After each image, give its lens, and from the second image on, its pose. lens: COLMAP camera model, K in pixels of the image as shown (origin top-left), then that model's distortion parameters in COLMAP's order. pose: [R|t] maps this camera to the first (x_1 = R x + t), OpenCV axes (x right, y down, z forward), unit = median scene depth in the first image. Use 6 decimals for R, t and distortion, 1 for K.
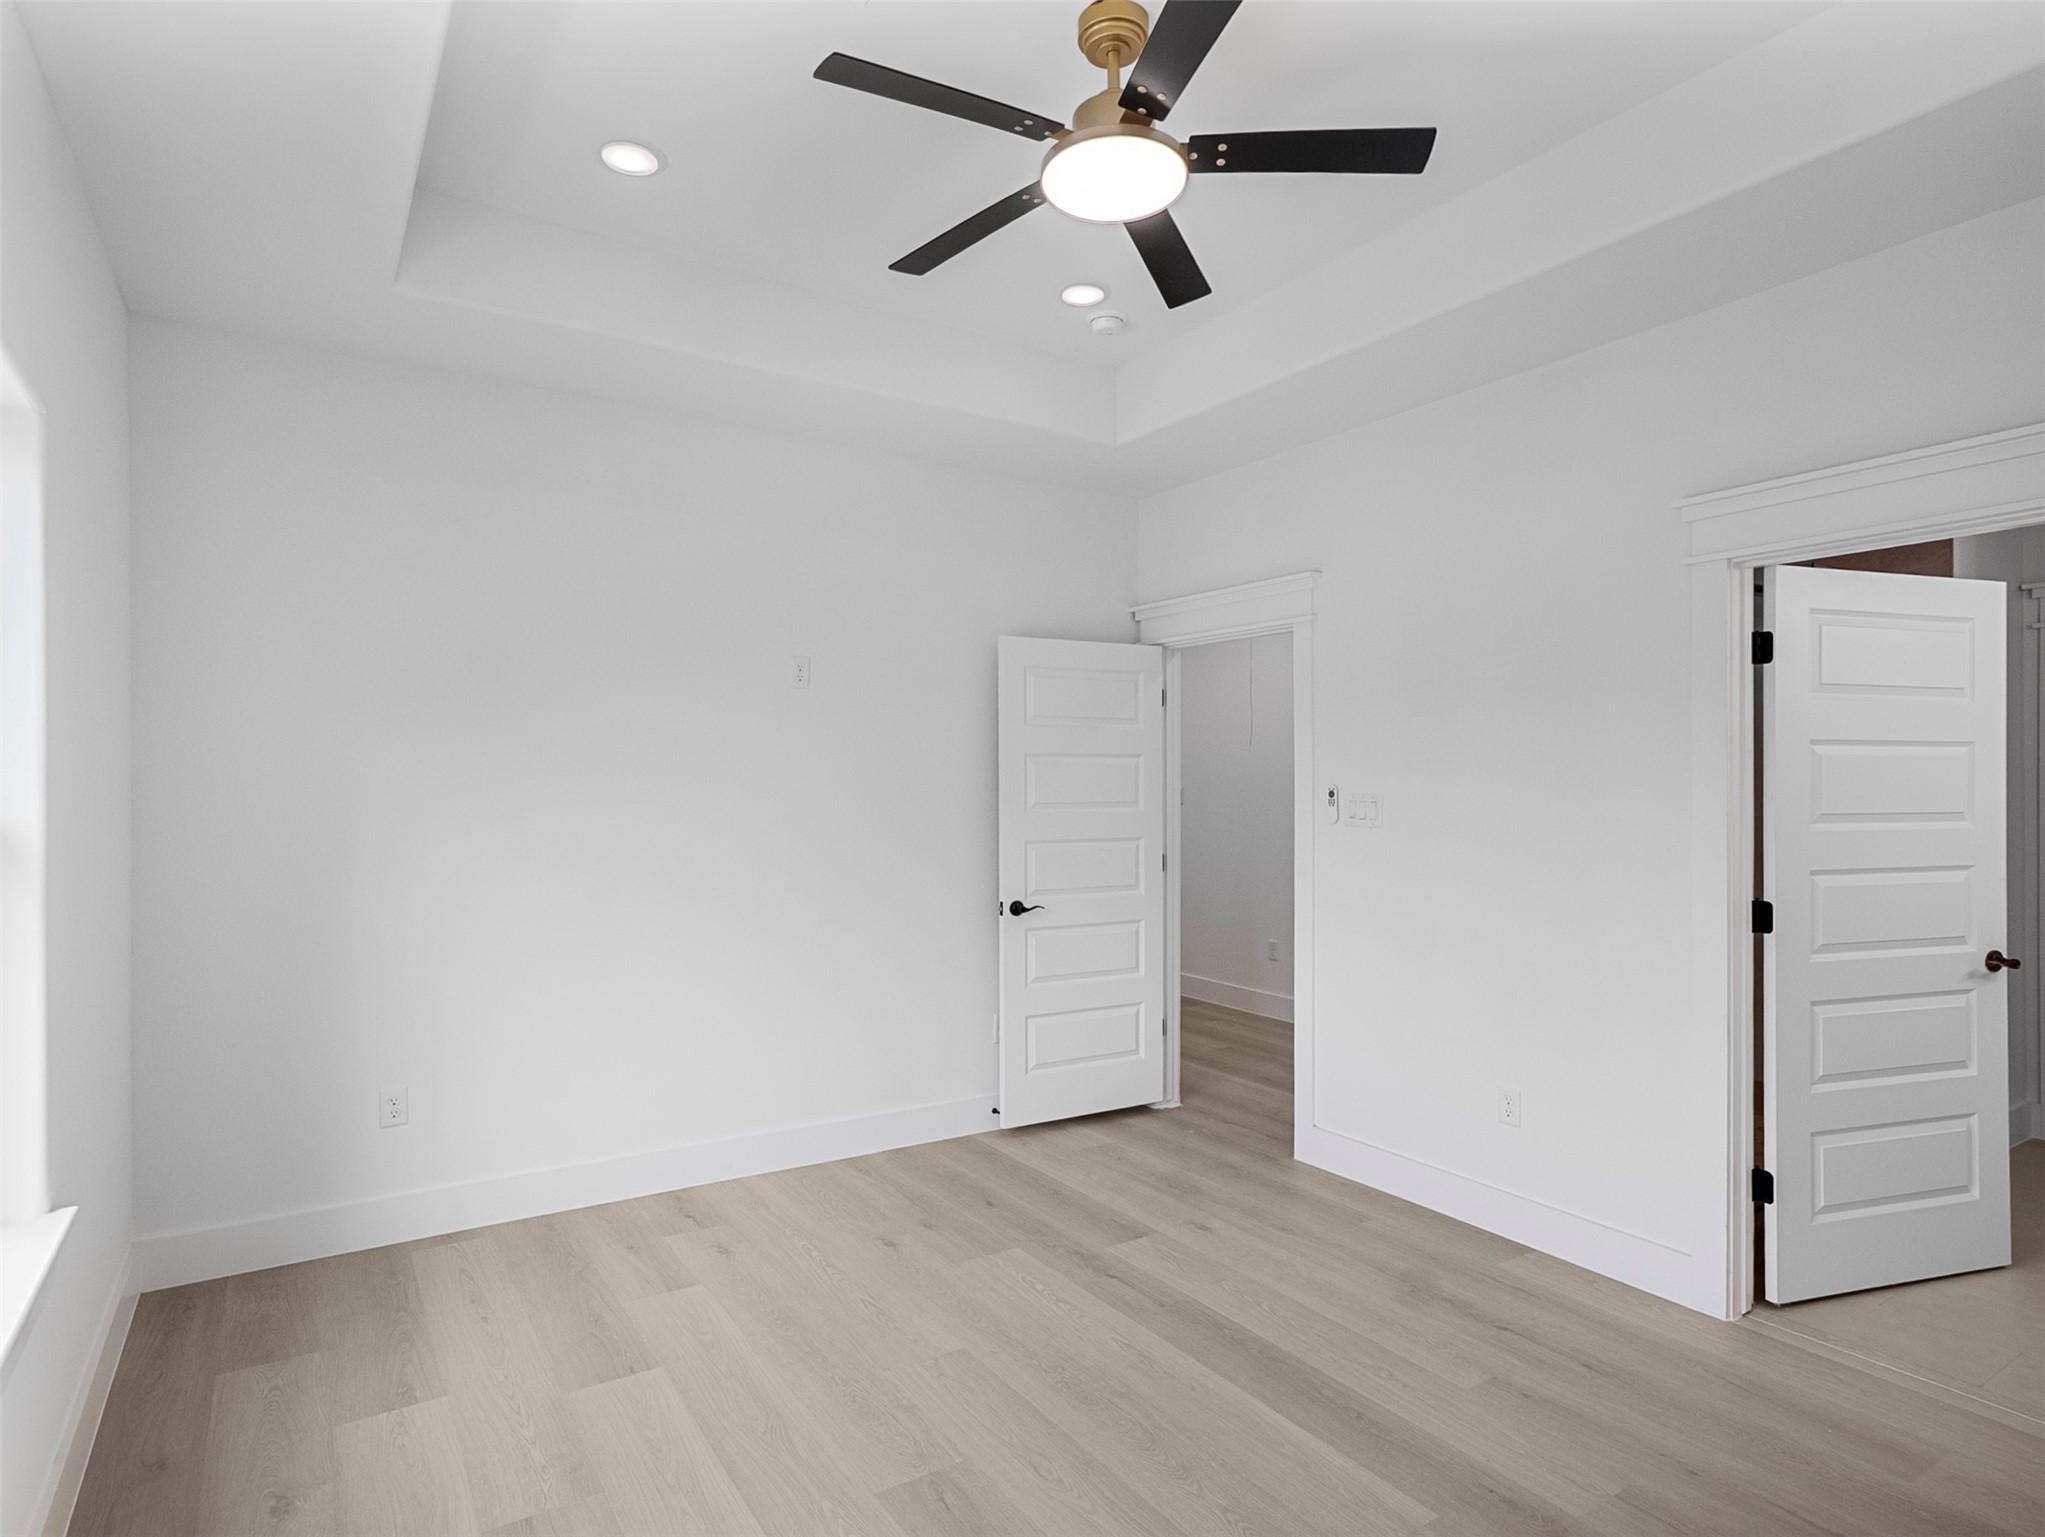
lens RADIAL K [[1117.7, 0, 1027.0], [0, 1117.7, 787.3], [0, 0, 1]] dist [-0.000318, 0.000074]
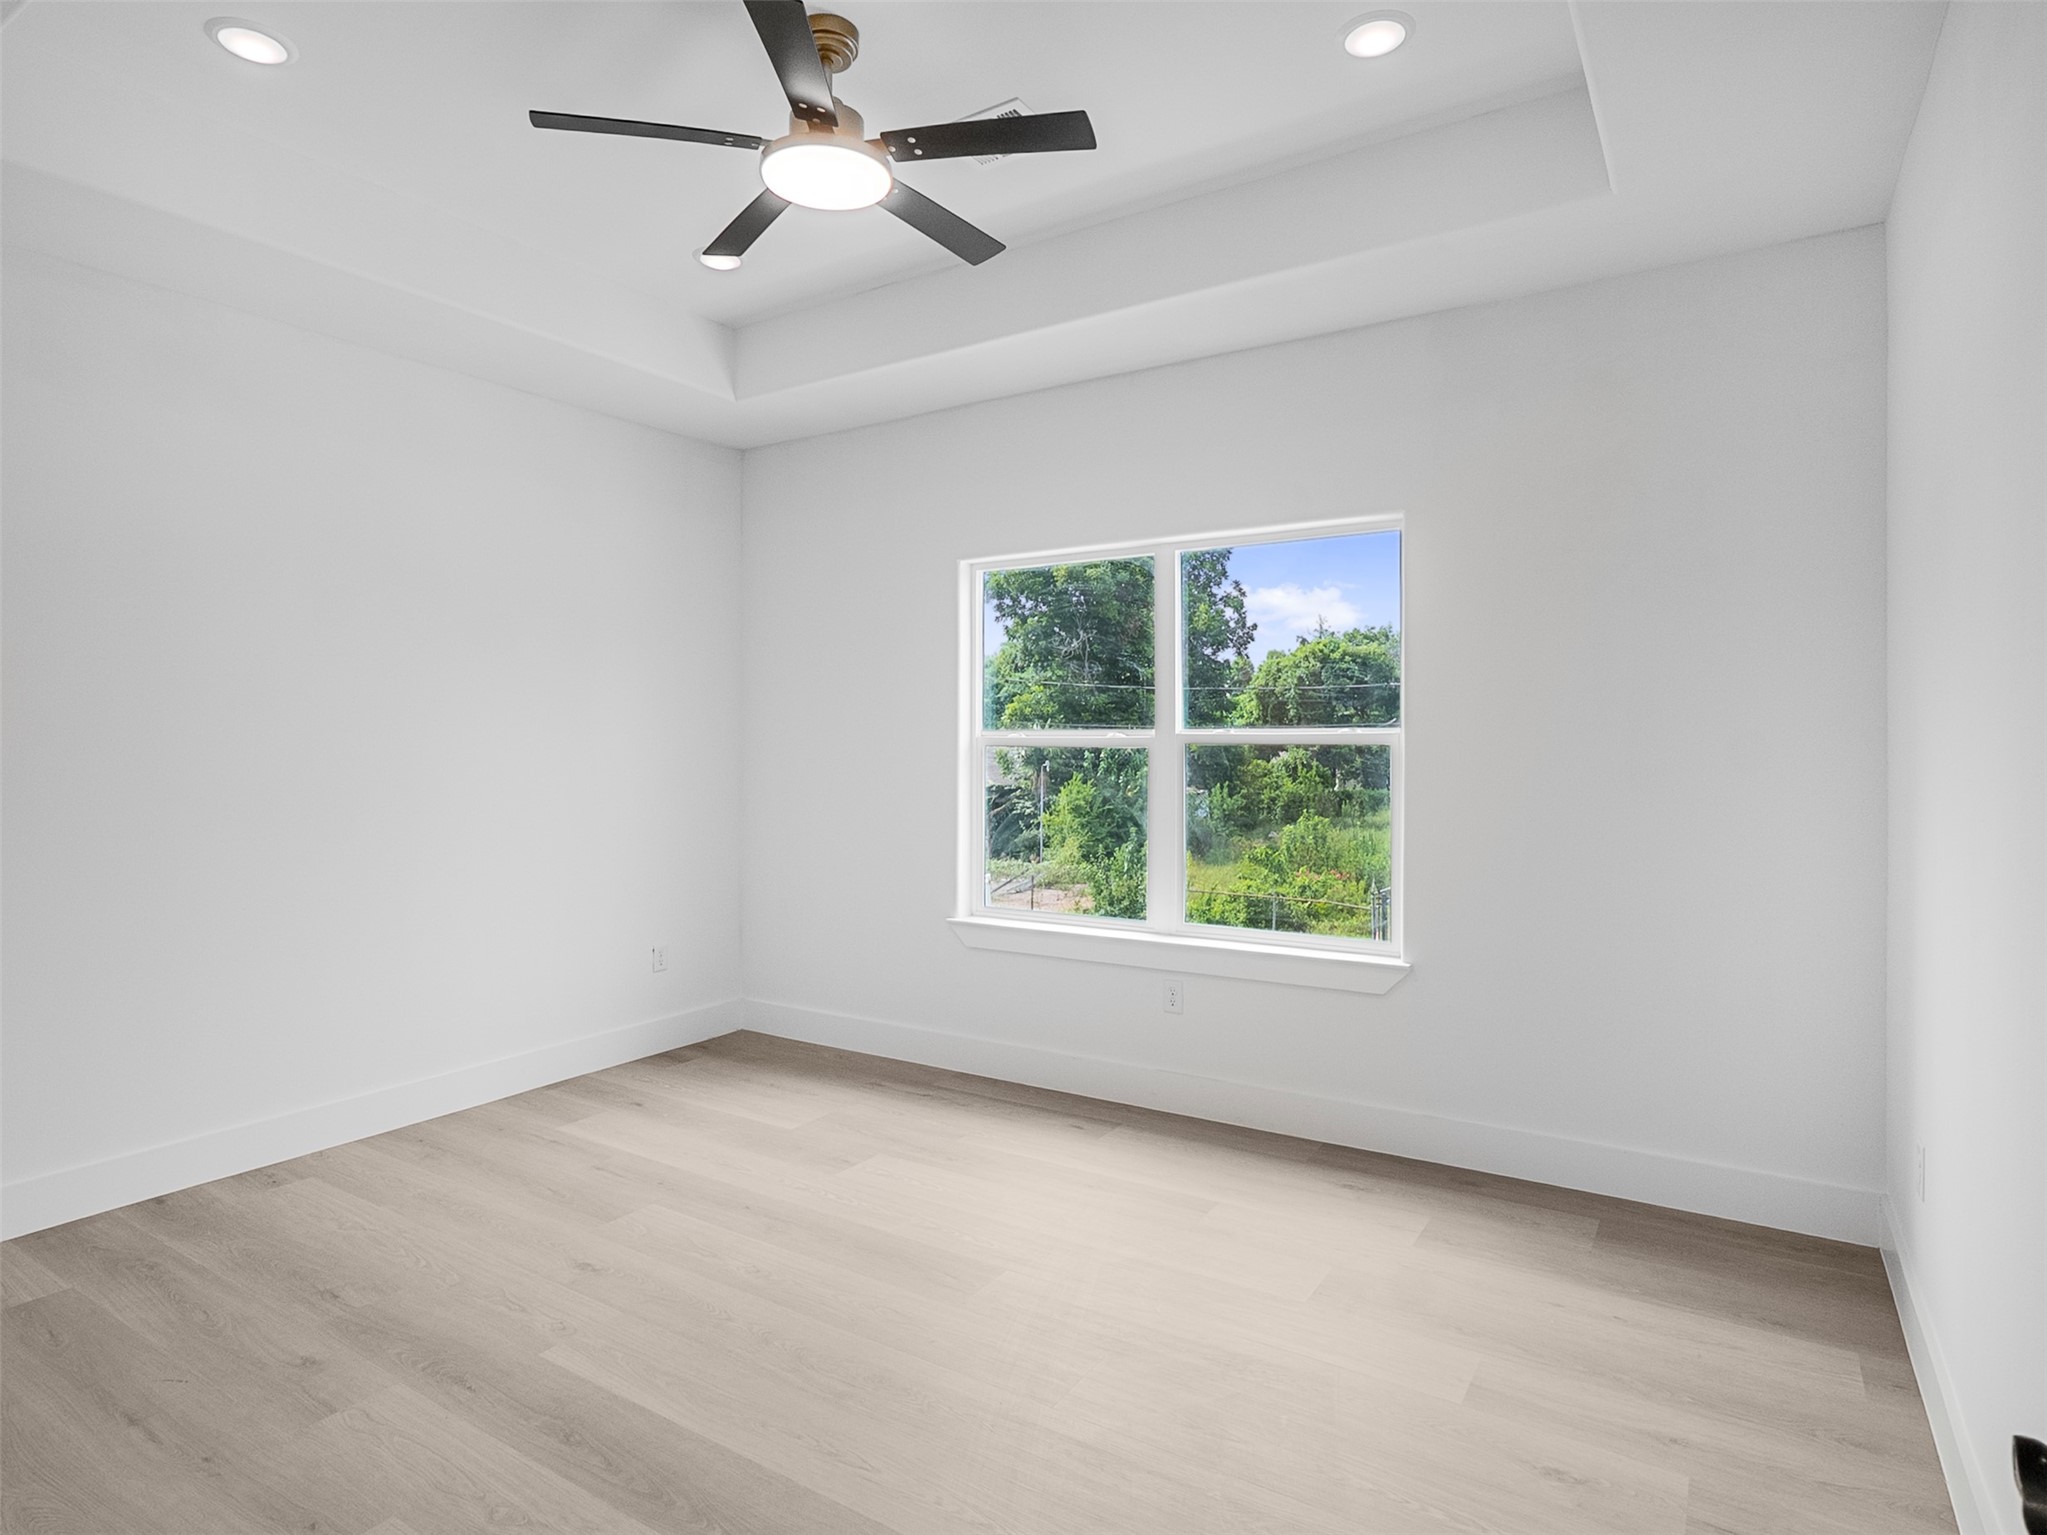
lens RADIAL K [[1104.8, 0, 1023.1], [0, 1104.8, 736.1], [0, 0, 1]] dist [-0.001572, 0.001537]
pose [[-0.914689, -0.000526, -0.404158, 0.282993], [0.000813, 0.999995, -0.003140, 0.017248], [0.404158, -0.003200, -0.914684, 1.702277]]
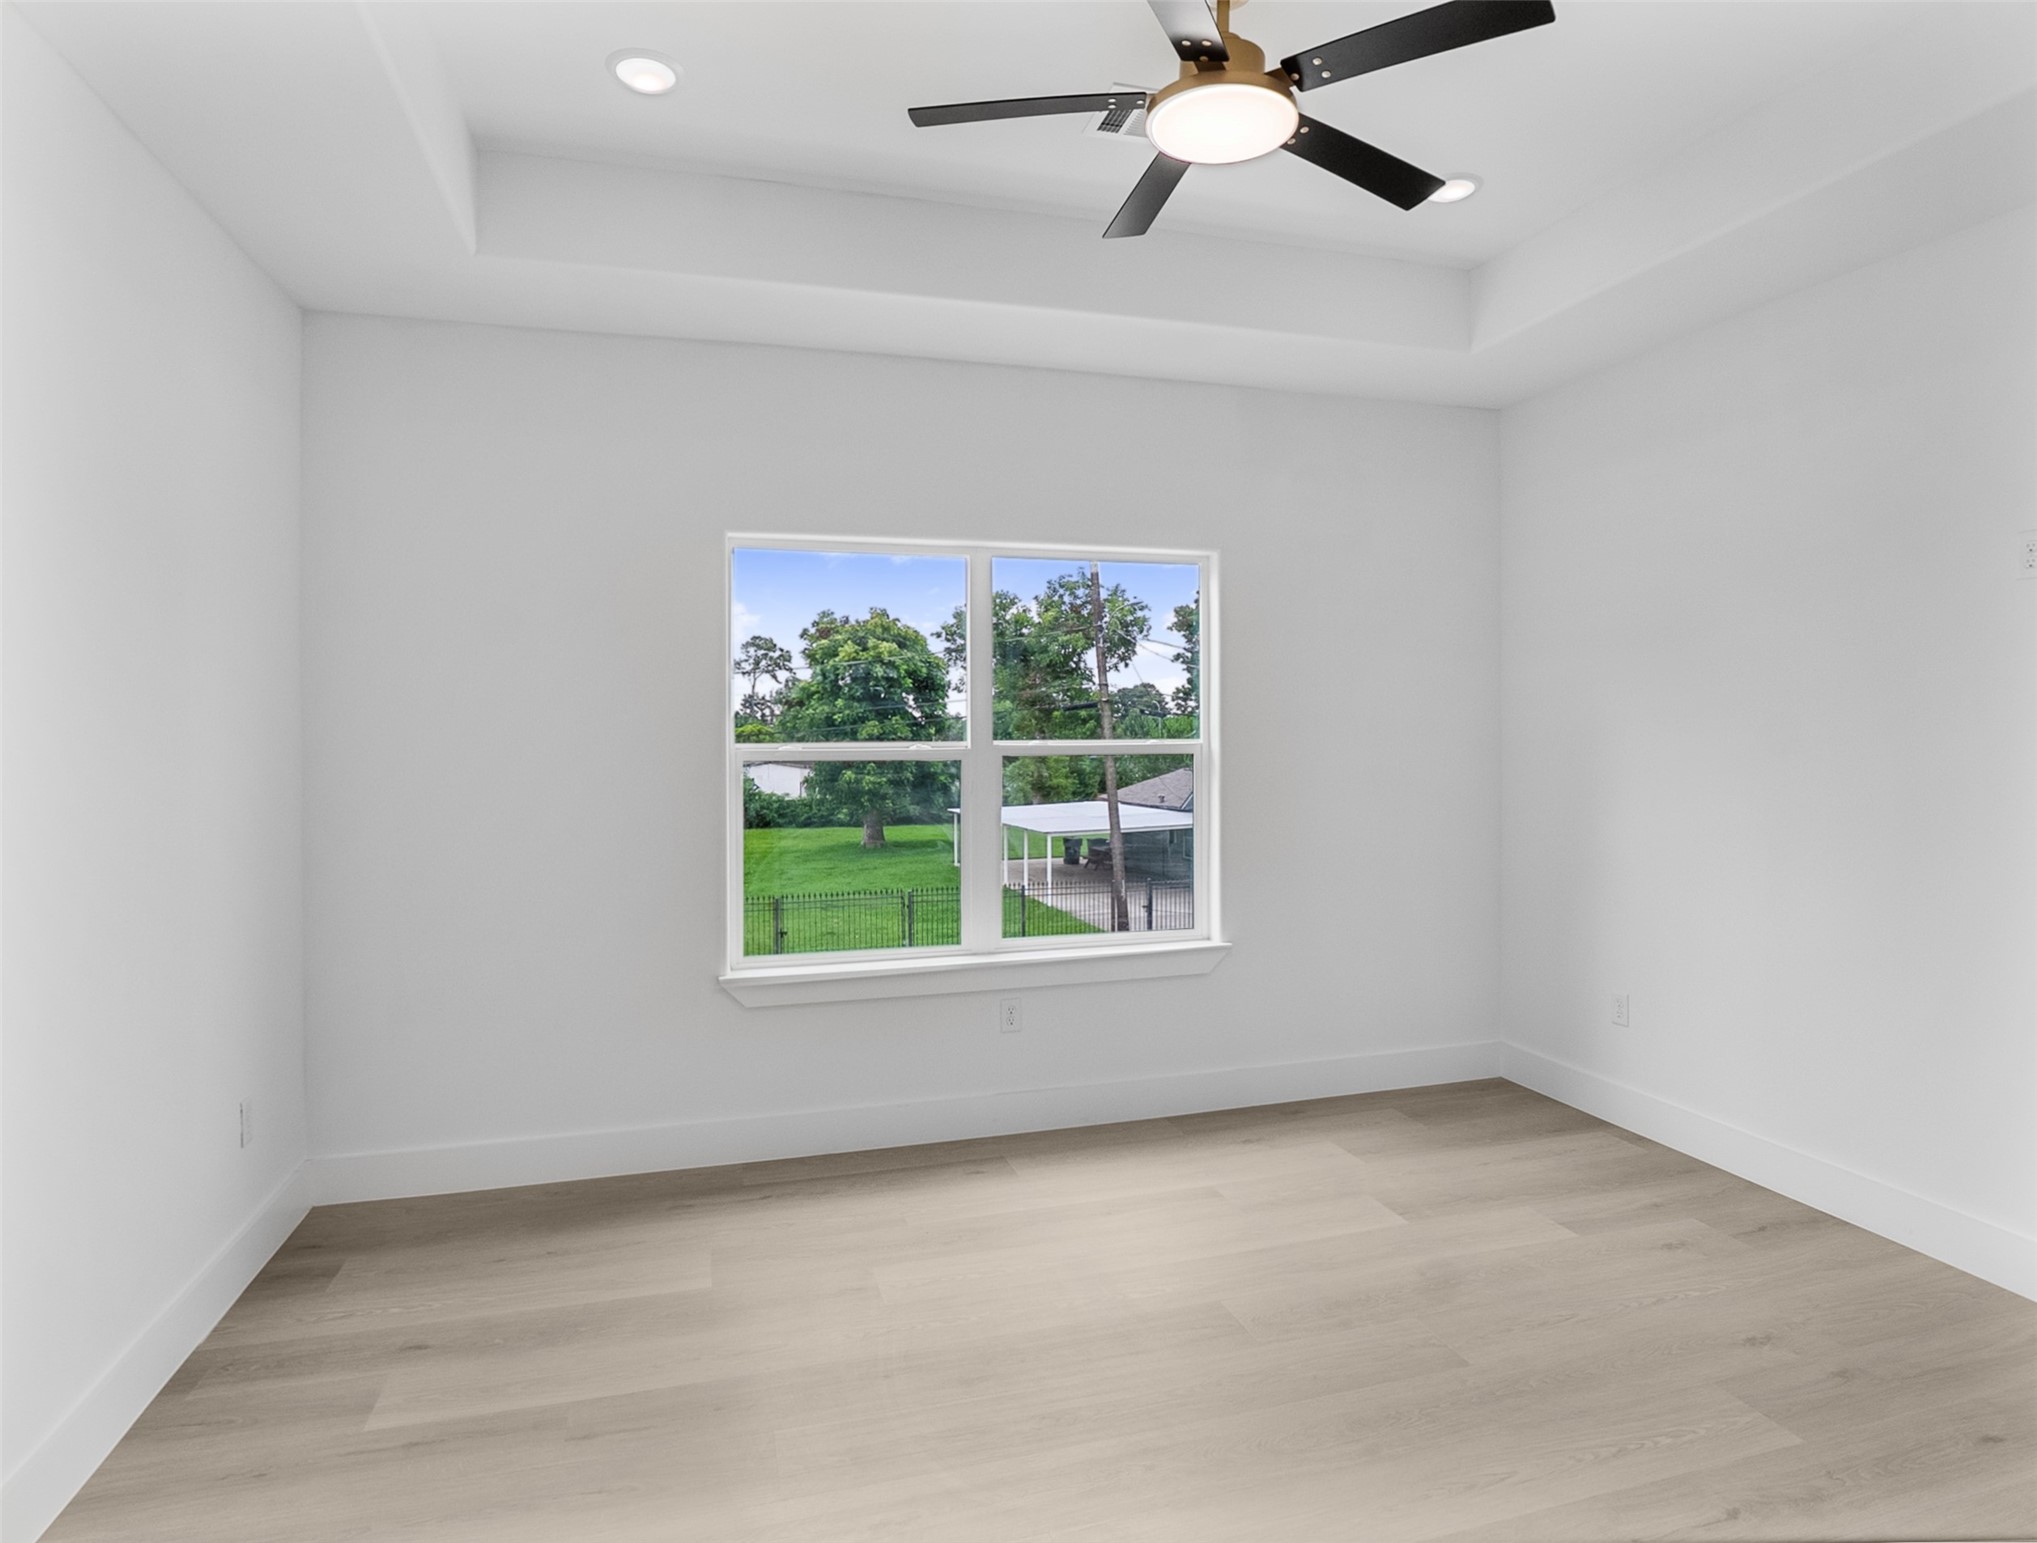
lens RADIAL K [[1127.8, 0, 1028.4], [0, 1127.8, 727.5], [0, 0, 1]] dist [-0.025182, 0.000193]
pose [[-0.293812, -0.012332, -0.955784, 0.881442], [0.006376, 0.999869, -0.014861, 0.008734], [0.955842, -0.010461, -0.293694, 0.916431]]
